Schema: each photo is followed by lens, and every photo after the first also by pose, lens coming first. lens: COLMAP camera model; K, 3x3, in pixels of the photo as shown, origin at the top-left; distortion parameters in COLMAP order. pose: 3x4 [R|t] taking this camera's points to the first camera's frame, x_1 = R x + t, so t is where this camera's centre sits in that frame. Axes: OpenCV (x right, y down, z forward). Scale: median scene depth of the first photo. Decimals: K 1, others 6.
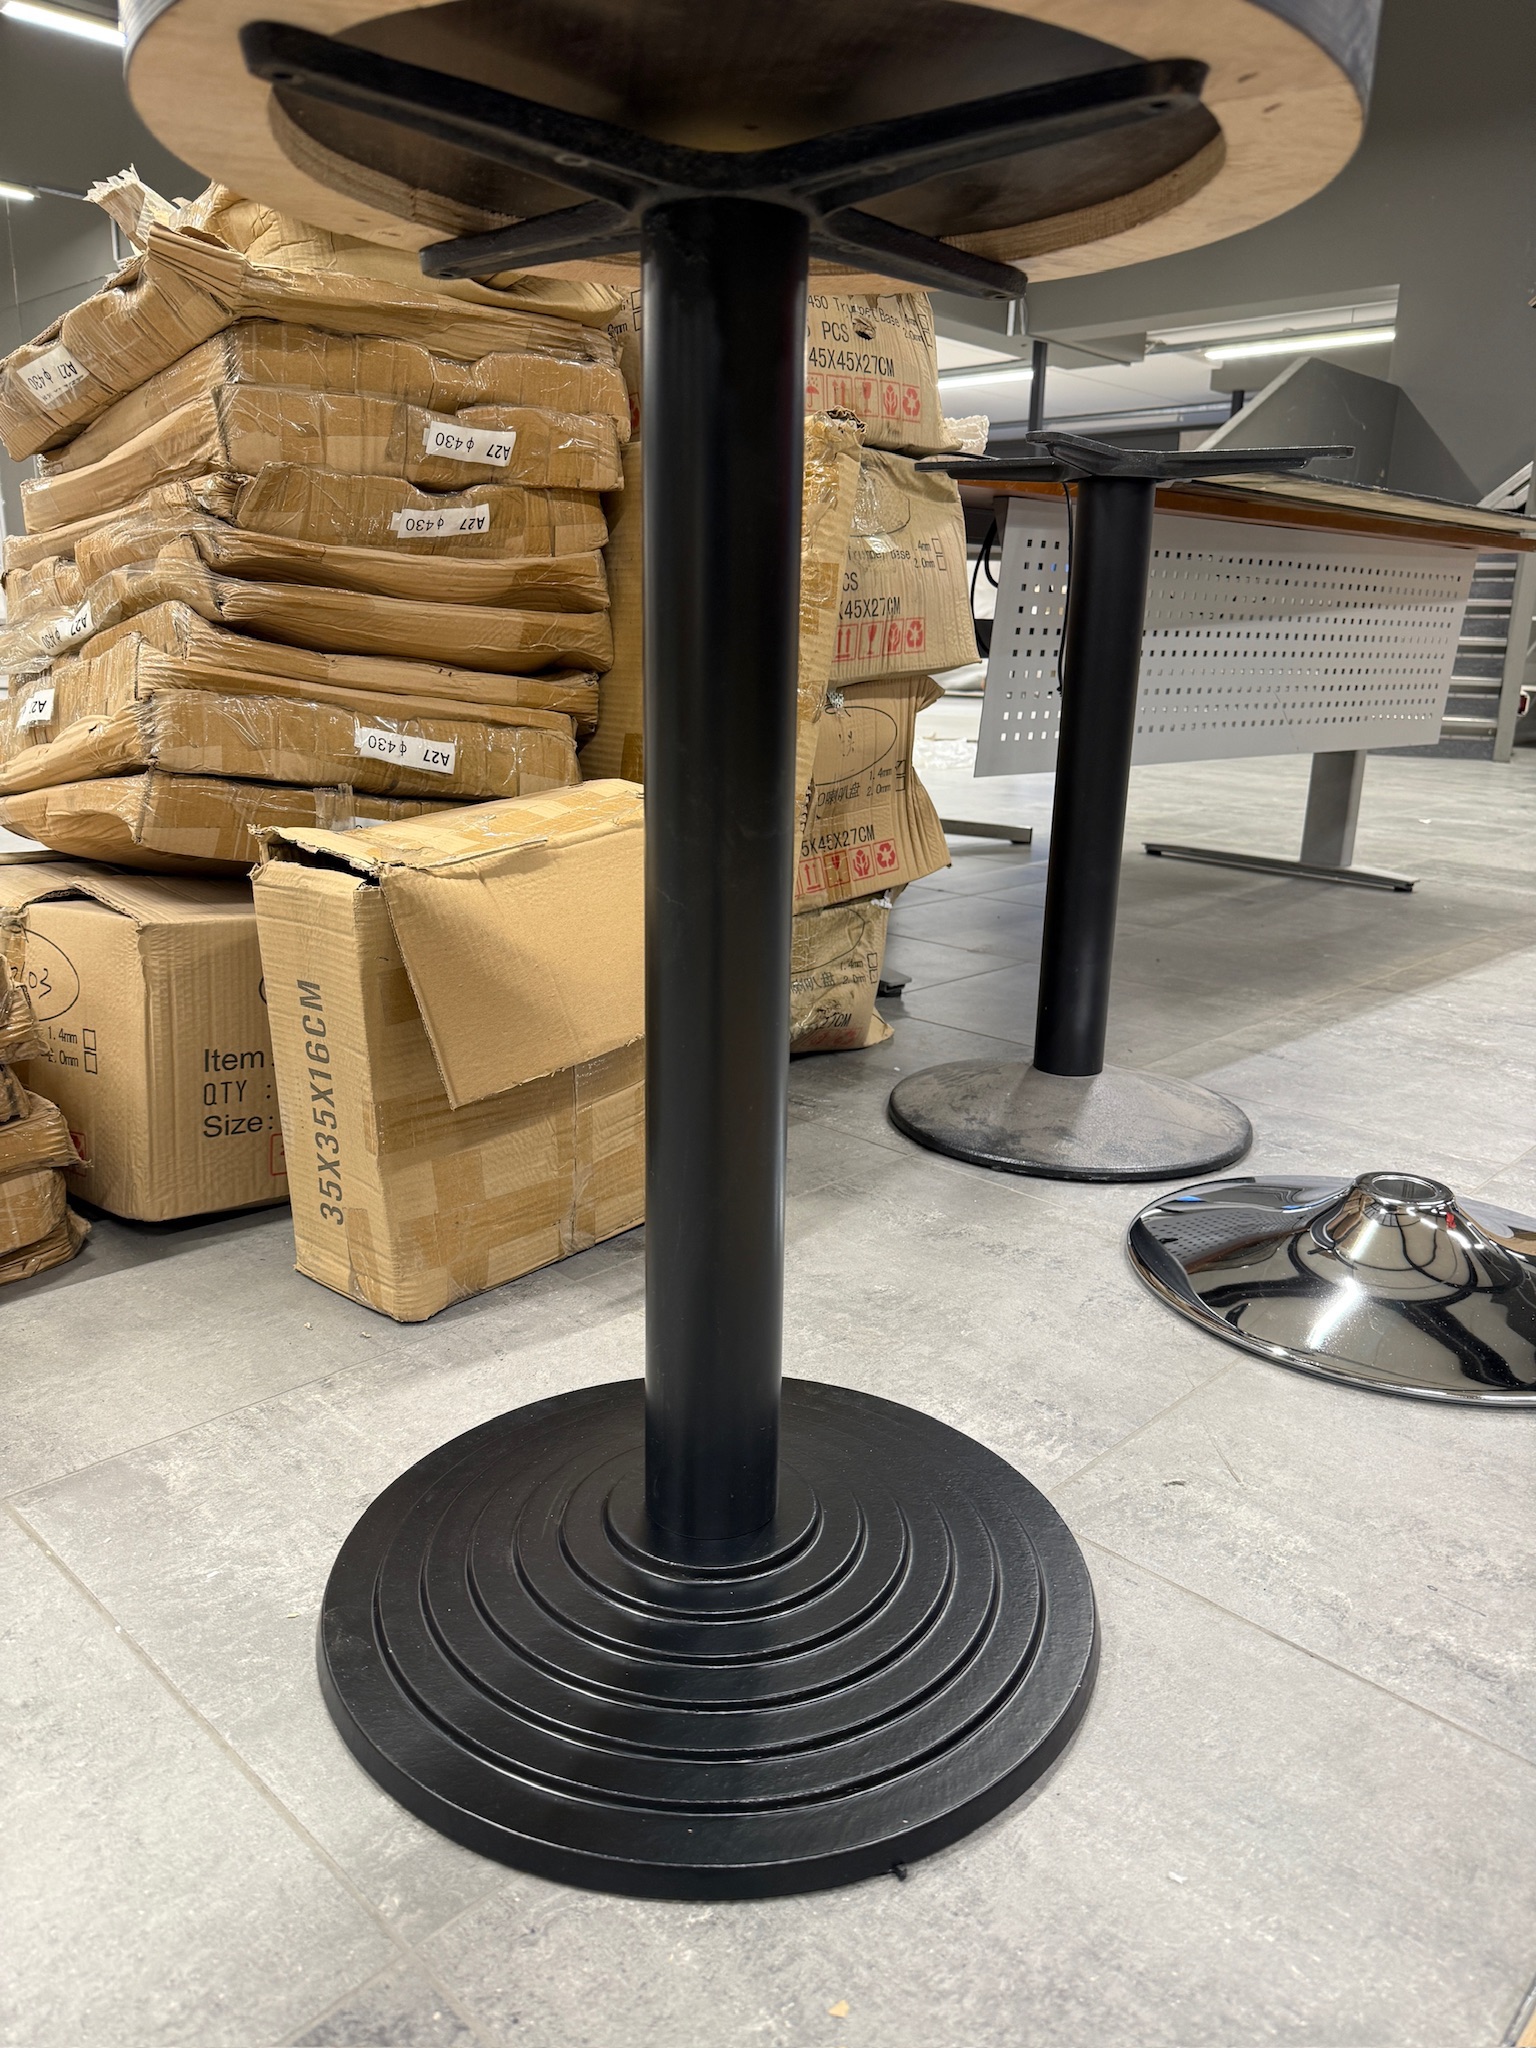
lens RADIAL K [[1507.4, 0, 689.4], [0, 1507.4, 1014.2], [0, 0, 1]] dist [0.192369, -0.440355]
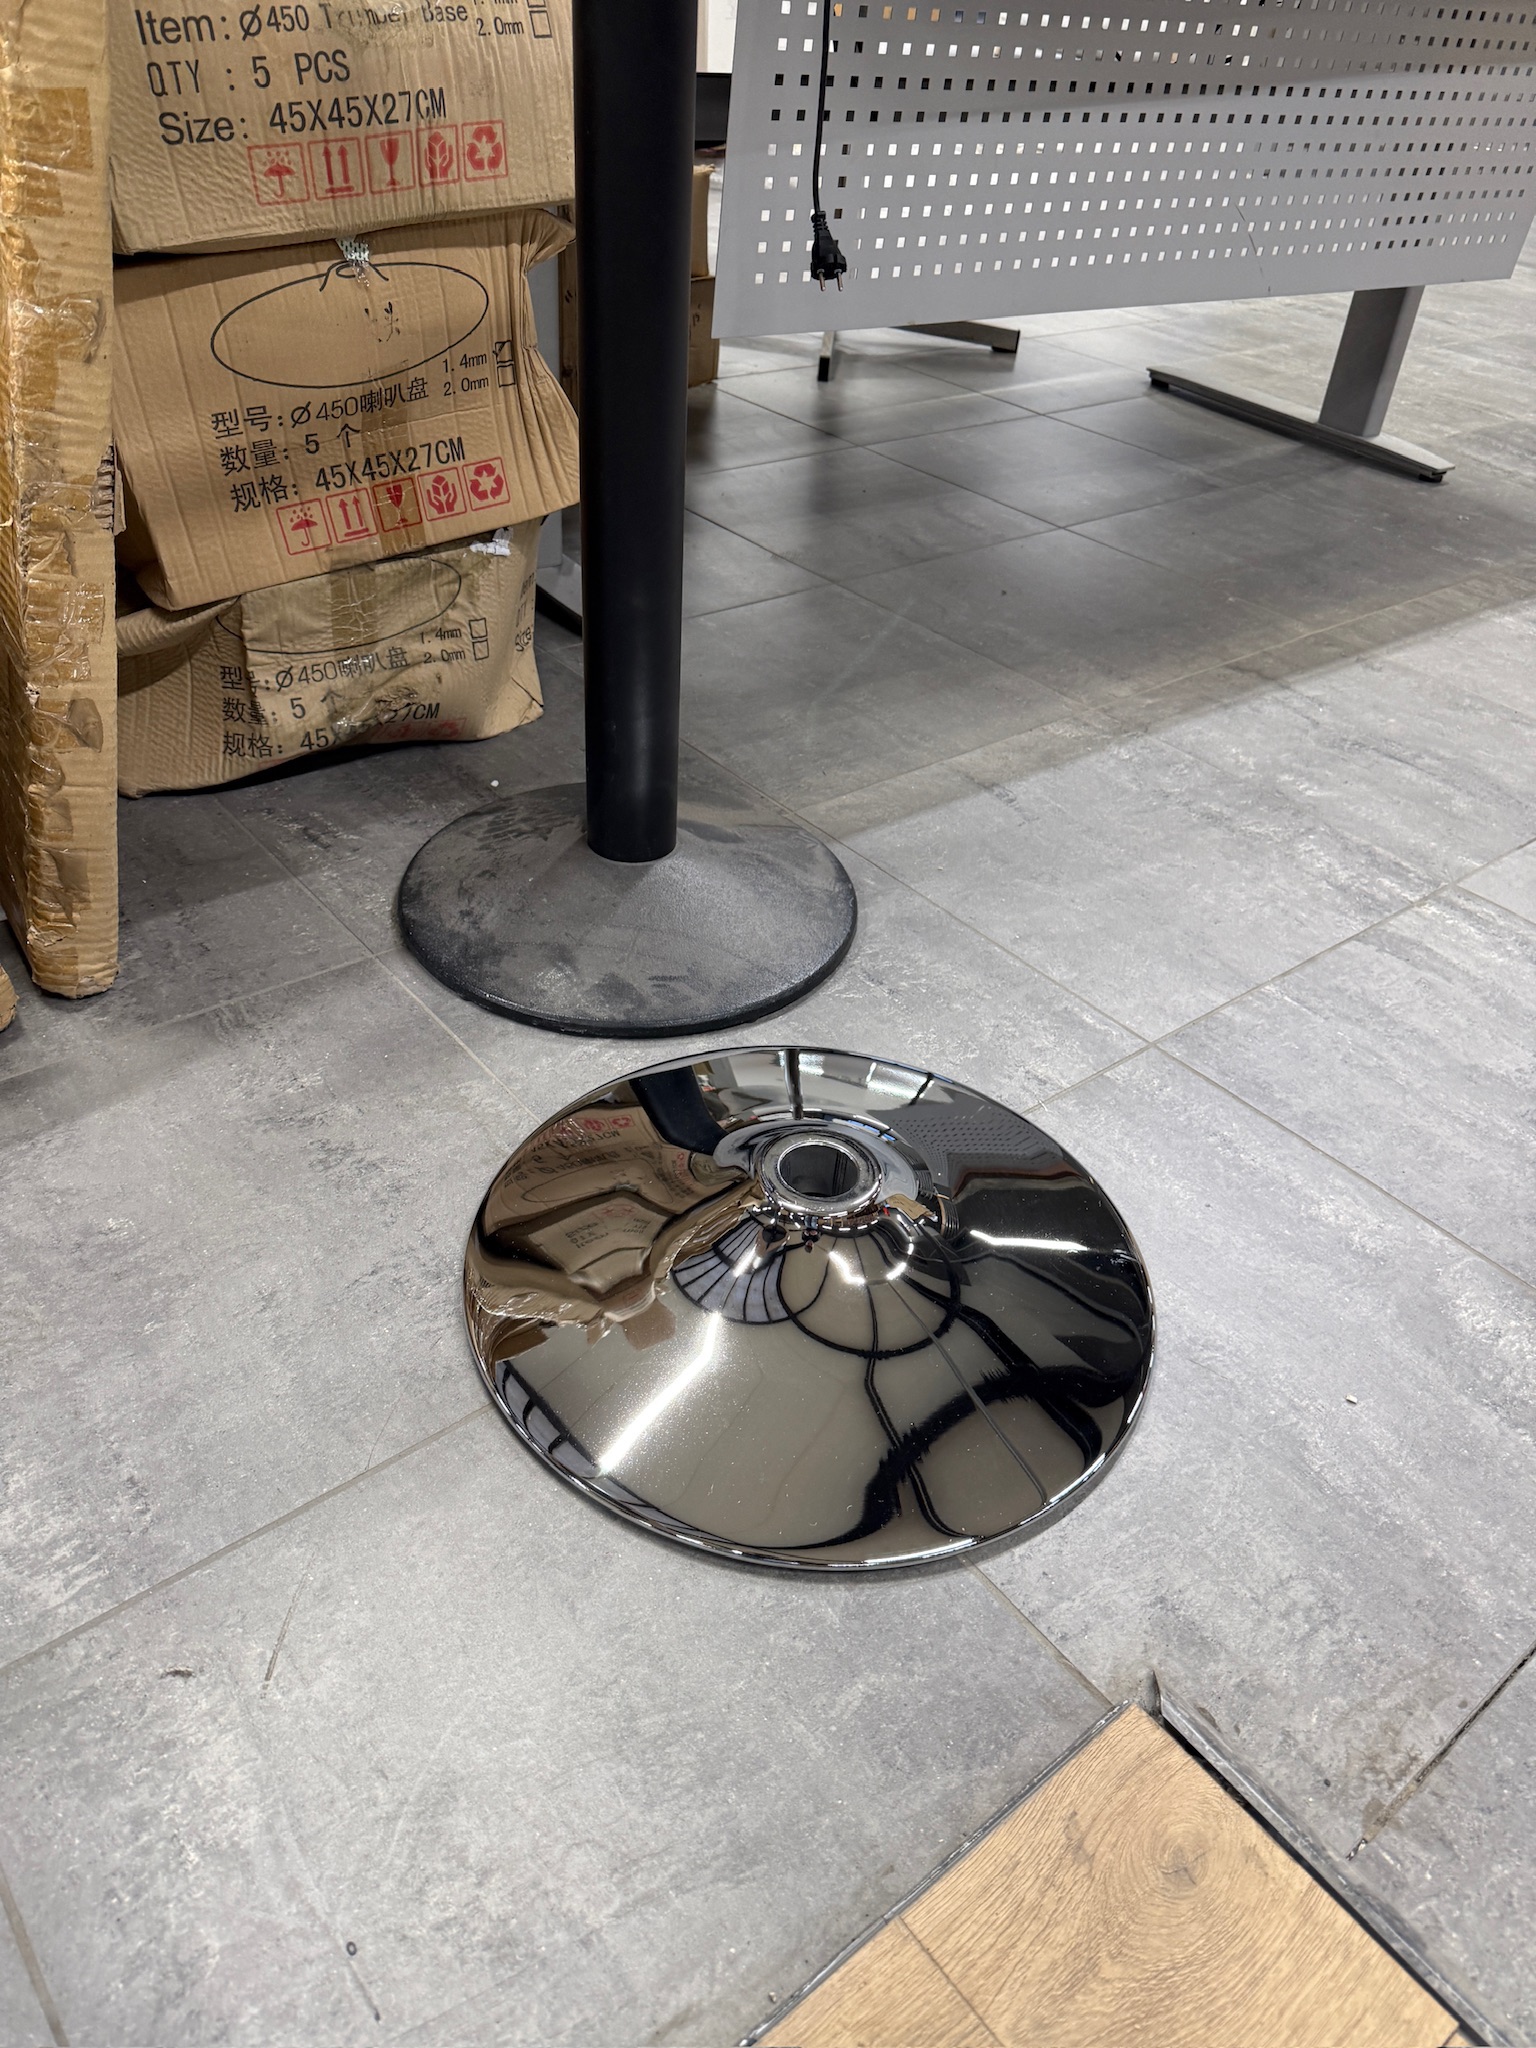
lens RADIAL K [[1596.1, 0, 768.0], [0, 1596.1, 1024.0], [0, 0, 1]] dist [-0.000451, 0.004904]
pose [[0.994913, 0.089420, -0.046393, 0.321831], [-0.067132, 0.931884, 0.356491, -0.145431], [0.075110, -0.351563, 0.933146, 0.226459]]
